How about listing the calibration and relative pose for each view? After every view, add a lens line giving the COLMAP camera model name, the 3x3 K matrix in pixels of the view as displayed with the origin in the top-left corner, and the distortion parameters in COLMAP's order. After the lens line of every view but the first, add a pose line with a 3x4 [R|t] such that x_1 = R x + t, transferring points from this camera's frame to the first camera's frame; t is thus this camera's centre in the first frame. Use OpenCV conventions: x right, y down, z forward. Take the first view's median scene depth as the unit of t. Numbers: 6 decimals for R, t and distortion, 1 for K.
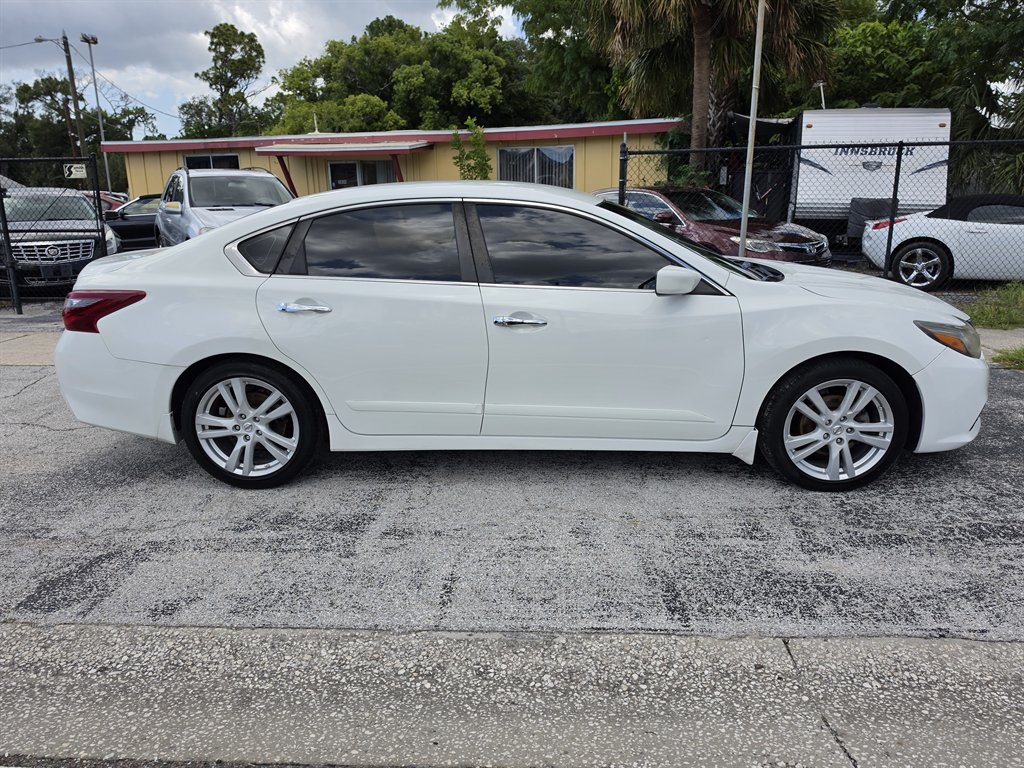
lens RADIAL K [[720.9, 0, 517.4], [0, 720.9, 360.5], [0, 0, 1]] dist [0.039099, -0.049295]
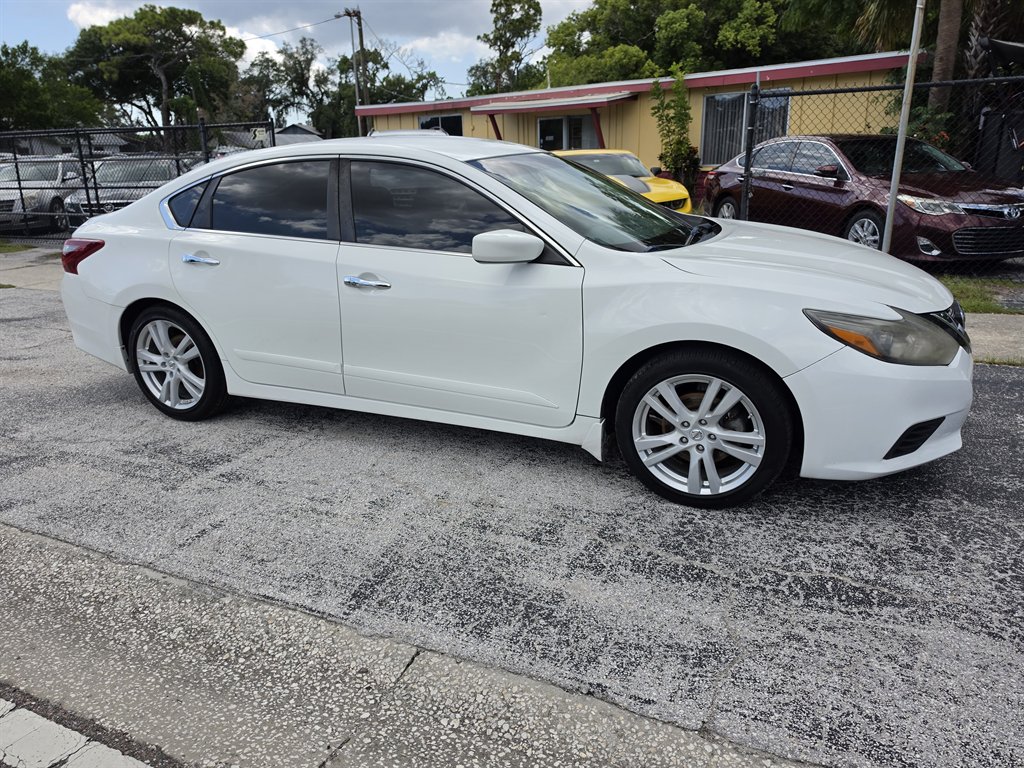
lens RADIAL K [[720.9, 0, 501.9], [0, 720.9, 366.0], [0, 0, 1]] dist [0.039099, -0.049295]
pose [[0.923595, 0.094405, -0.371563, 0.520278], [-0.069852, 0.994422, 0.079025, -0.031273], [0.376951, -0.047033, 0.925038, 0.151812]]
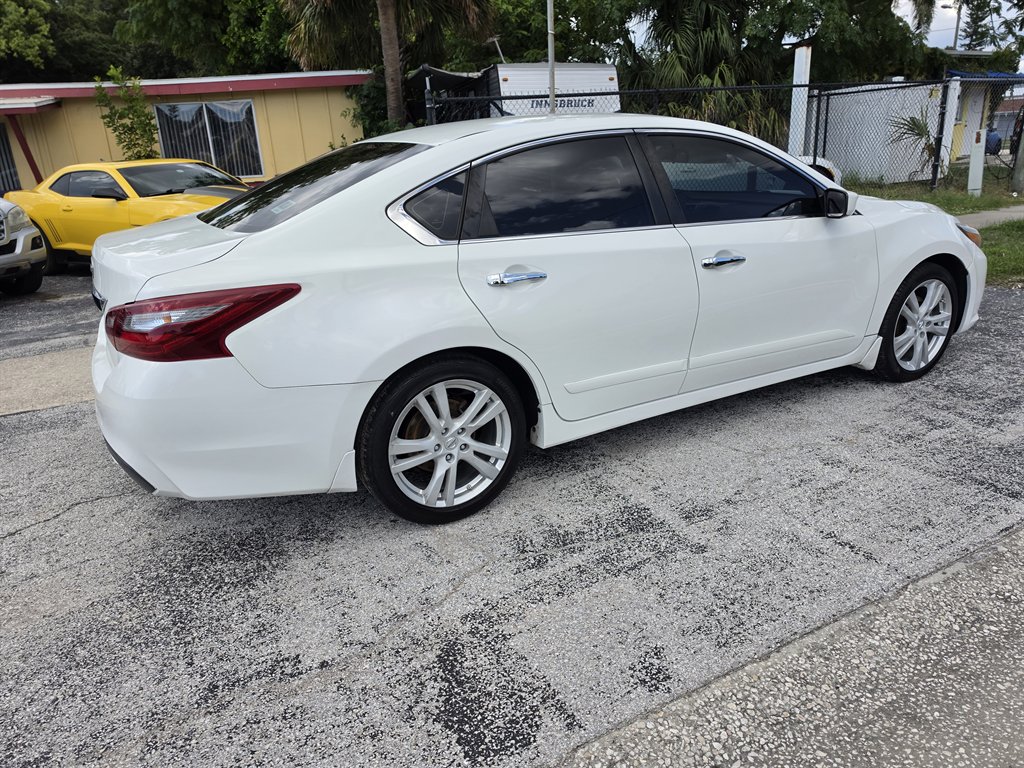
lens RADIAL K [[720.9, 0, 501.2], [0, 720.9, 376.4], [0, 0, 1]] dist [0.039099, -0.049295]
pose [[0.858017, -0.189123, 0.477535, -0.677545], [0.157540, 0.981830, 0.105783, -0.050283], [-0.488865, -0.015533, 0.872221, 0.310446]]
